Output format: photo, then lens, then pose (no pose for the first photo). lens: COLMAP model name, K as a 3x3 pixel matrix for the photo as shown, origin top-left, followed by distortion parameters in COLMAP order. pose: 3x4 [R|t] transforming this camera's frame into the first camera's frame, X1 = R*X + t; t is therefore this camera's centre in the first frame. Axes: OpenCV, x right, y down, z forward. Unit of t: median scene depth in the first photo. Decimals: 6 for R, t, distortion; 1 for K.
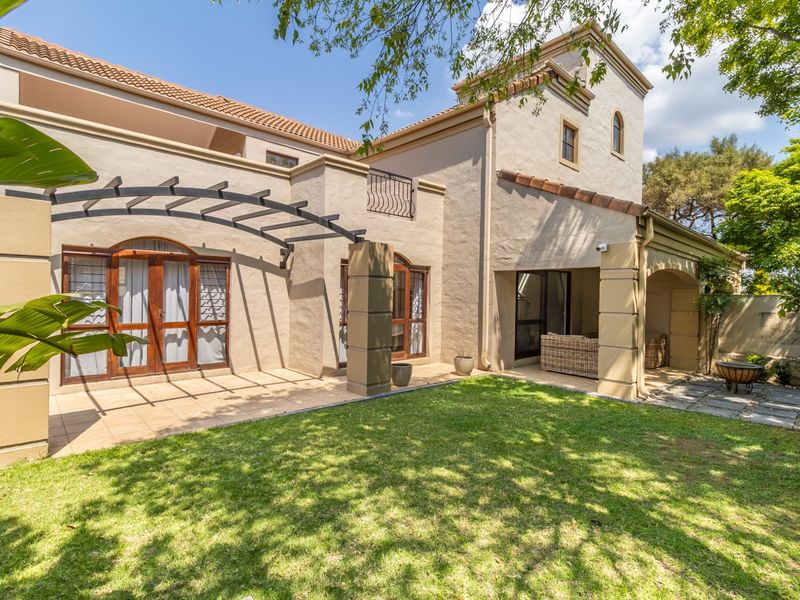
lens RADIAL K [[419.7, 0, 386.9], [0, 419.7, 296.4], [0, 0, 1]] dist [-0.003228, 0.002468]
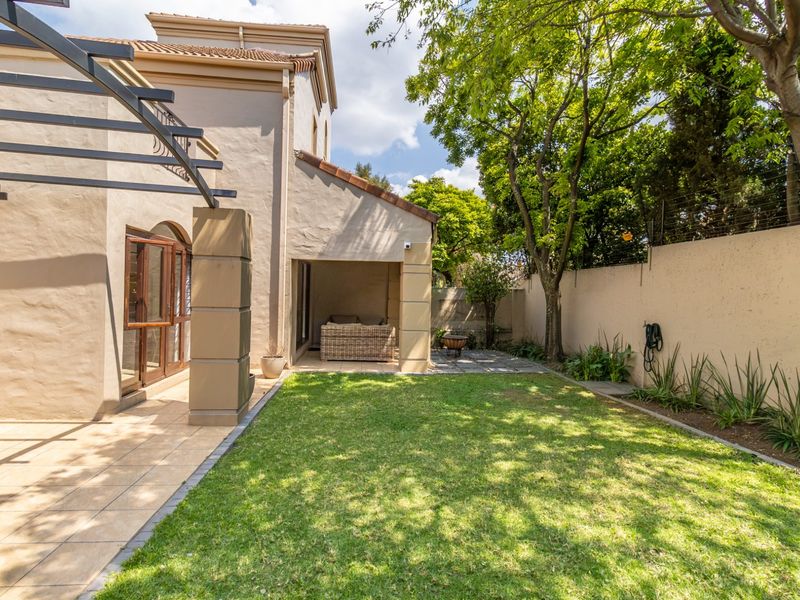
lens RADIAL K [[419.7, 0, 402.6], [0, 419.7, 297.2], [0, 0, 1]] dist [-0.003228, 0.002468]
pose [[0.582846, -0.010926, 0.812509, -0.454663], [-0.010305, 0.999730, 0.020836, 0.001256], [-0.812517, -0.020517, 0.582576, 0.349998]]
